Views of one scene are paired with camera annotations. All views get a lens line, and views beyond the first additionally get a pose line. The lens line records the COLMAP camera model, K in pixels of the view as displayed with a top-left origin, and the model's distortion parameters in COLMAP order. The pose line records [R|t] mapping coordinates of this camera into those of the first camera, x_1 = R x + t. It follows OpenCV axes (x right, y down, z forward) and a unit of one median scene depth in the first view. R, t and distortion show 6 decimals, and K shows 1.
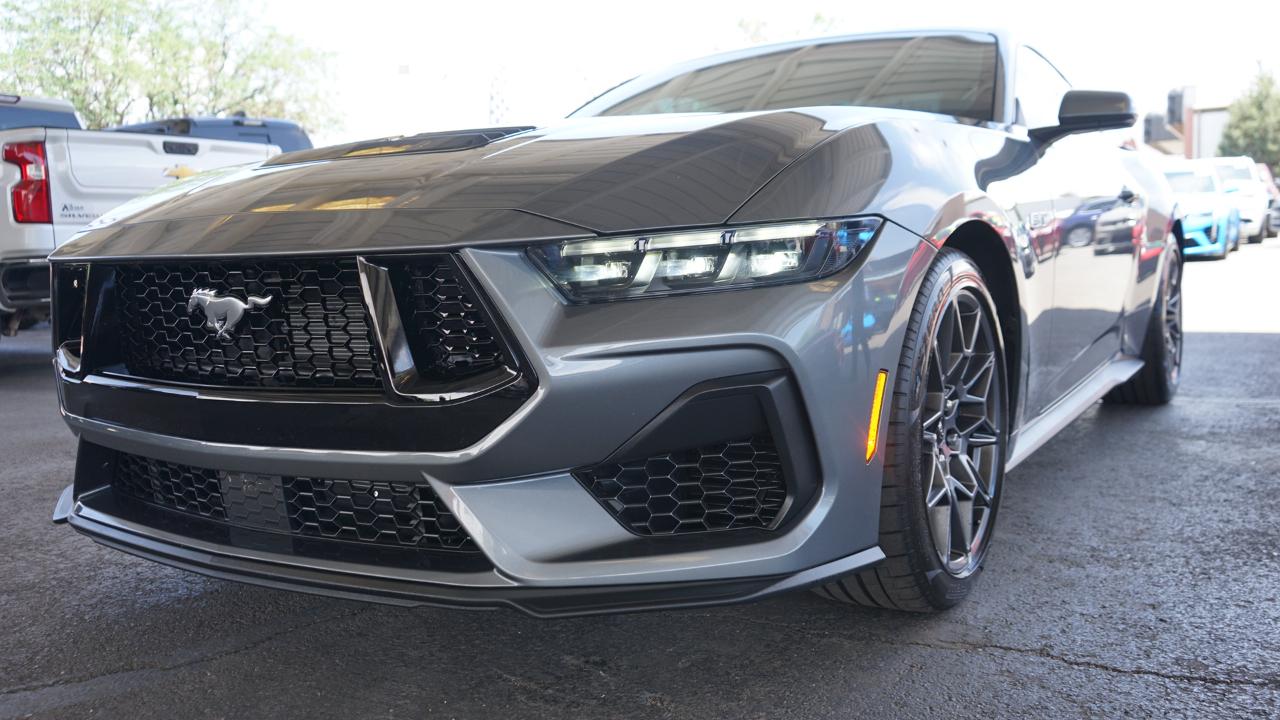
lens RADIAL K [[1028.9, 0, 641.6], [0, 1028.9, 364.6], [0, 0, 1]] dist [-0.011935, 0.014076]
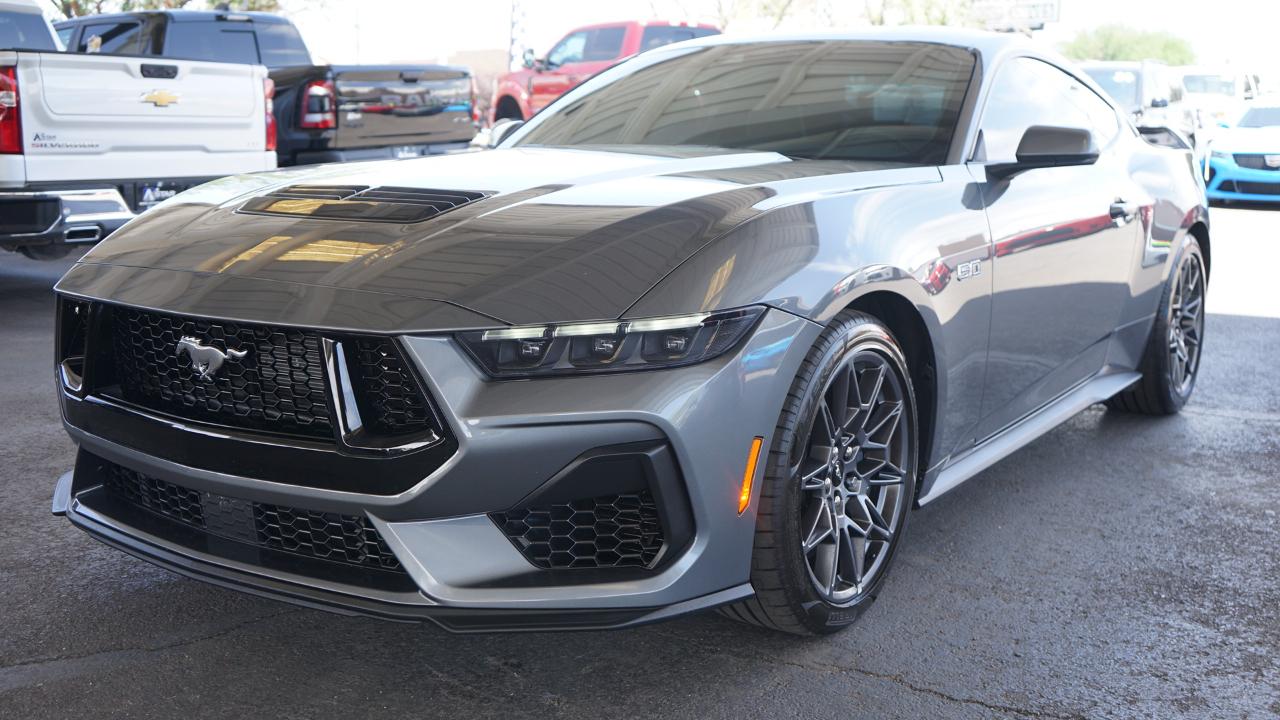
lens RADIAL K [[1221.5, 0, 641.4], [0, 1221.5, 359.8], [0, 0, 1]] dist [0.016489, 0.000000]
pose [[0.998217, 0.047146, -0.036613, 0.139874], [-0.044702, 0.996889, 0.064910, -0.157876], [0.039559, -0.063158, 0.997219, -0.373213]]
